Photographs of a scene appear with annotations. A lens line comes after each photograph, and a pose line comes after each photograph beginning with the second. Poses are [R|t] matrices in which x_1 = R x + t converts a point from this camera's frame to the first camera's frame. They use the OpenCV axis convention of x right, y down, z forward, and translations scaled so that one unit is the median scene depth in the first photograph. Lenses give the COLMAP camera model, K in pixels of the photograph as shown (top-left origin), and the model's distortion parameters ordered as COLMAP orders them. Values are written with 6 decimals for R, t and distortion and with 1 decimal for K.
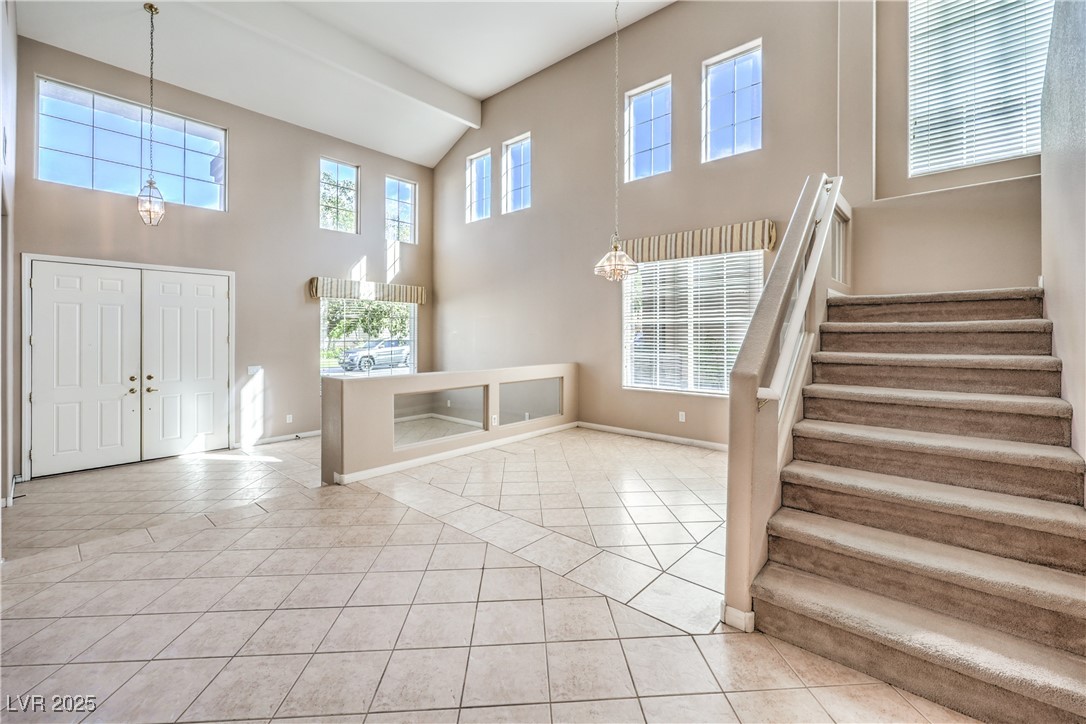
lens RADIAL K [[454.5, 0, 548.2], [0, 454.5, 334.8], [0, 0, 1]] dist [0.001118, 0.000349]
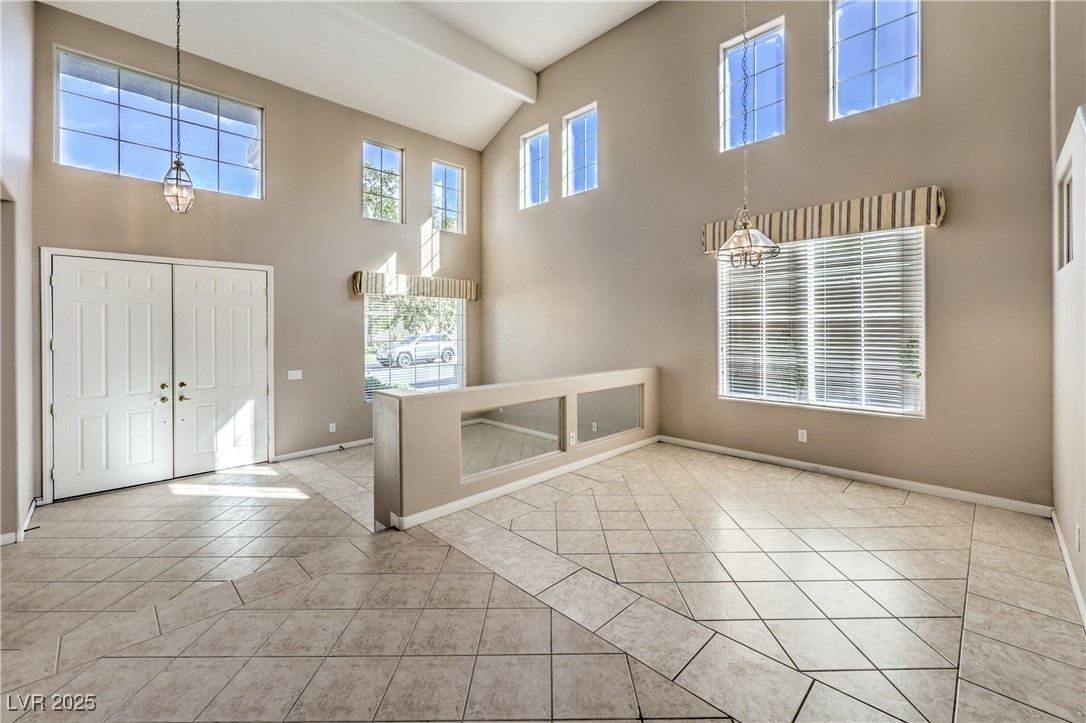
lens RADIAL K [[446.2, 0, 547.7], [0, 446.2, 330.6], [0, 0, 1]] dist [0.000123, 0.000146]
pose [[0.998130, -0.005355, -0.060888, -0.098645], [0.005665, 0.999972, 0.004928, -0.012704], [0.060860, -0.005264, 0.998132, 0.159264]]
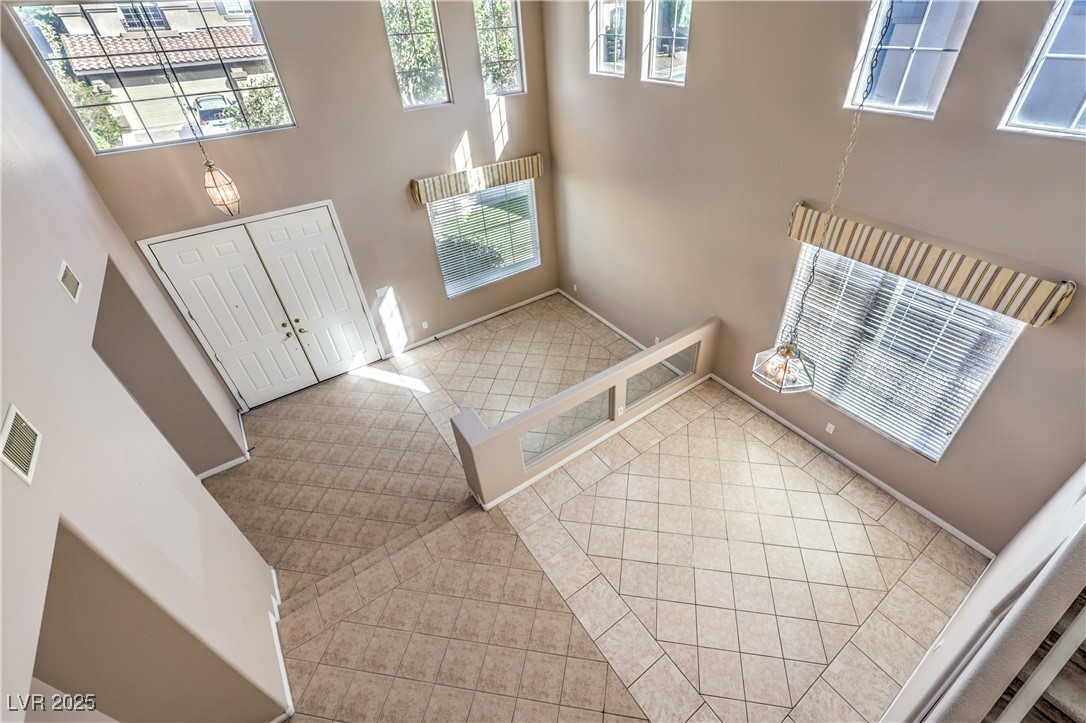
lens RADIAL K [[469.2, 0, 574.0], [0, 469.2, 349.3], [0, 0, 1]] dist [0.000192, 0.000108]
pose [[0.976194, 0.100190, -0.192374, -0.030981], [0.036212, 0.799194, 0.599981, -0.460767], [0.213856, -0.592664, 0.776540, 0.240793]]
